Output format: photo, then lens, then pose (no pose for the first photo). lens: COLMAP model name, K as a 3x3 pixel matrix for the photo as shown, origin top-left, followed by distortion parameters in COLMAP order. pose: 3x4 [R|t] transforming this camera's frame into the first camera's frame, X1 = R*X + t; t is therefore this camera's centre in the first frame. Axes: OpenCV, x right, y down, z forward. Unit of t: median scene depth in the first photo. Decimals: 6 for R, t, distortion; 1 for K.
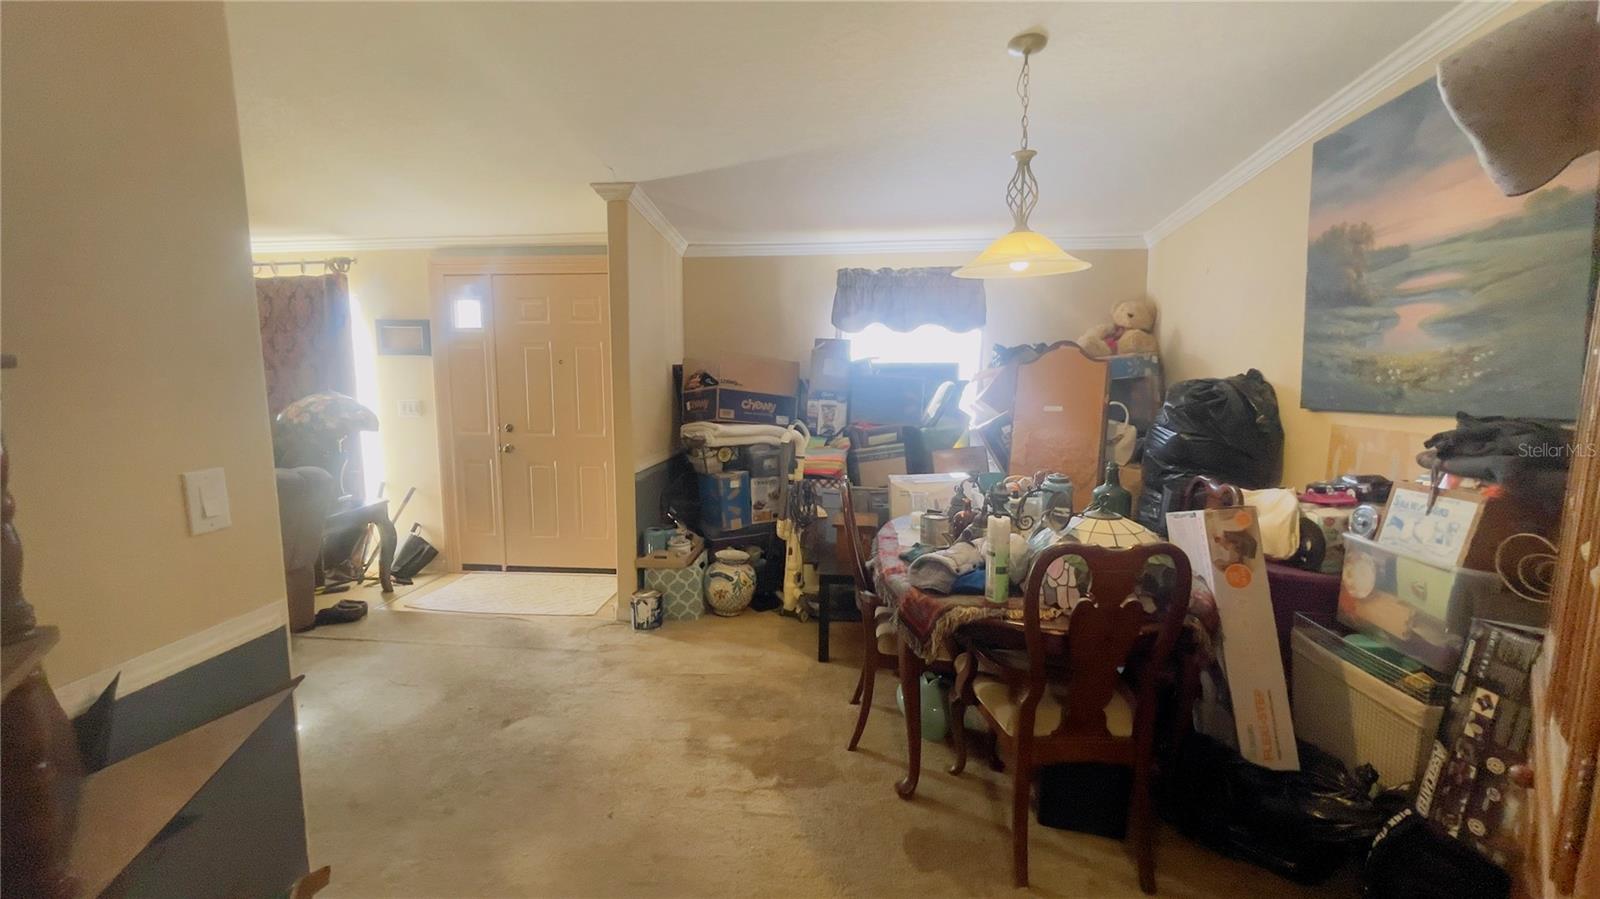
lens RADIAL K [[648.8, 0, 797.0], [0, 648.8, 449.0], [0, 0, 1]] dist [-0.005581, 0.002640]
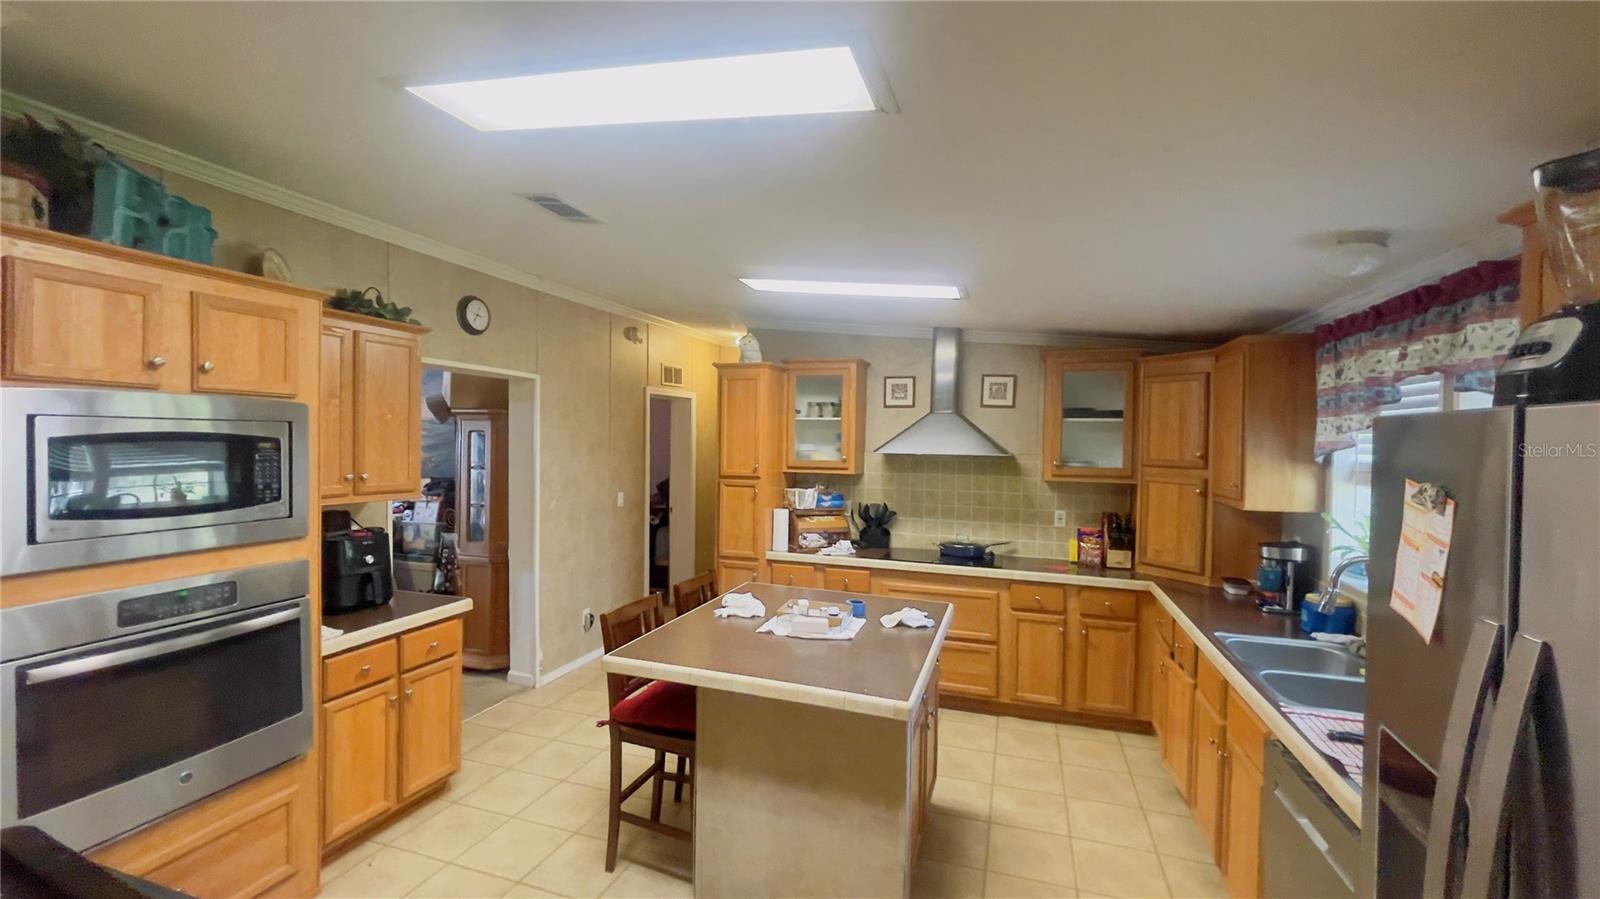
lens RADIAL K [[648.8, 0, 812.4], [0, 648.8, 453.3], [0, 0, 1]] dist [-0.005581, 0.002640]
pose [[0.216456, -0.014601, 0.976183, -1.665258], [0.109910, 0.993896, -0.009506, 0.064388], [-0.970086, 0.109350, 0.216739, -1.514145]]
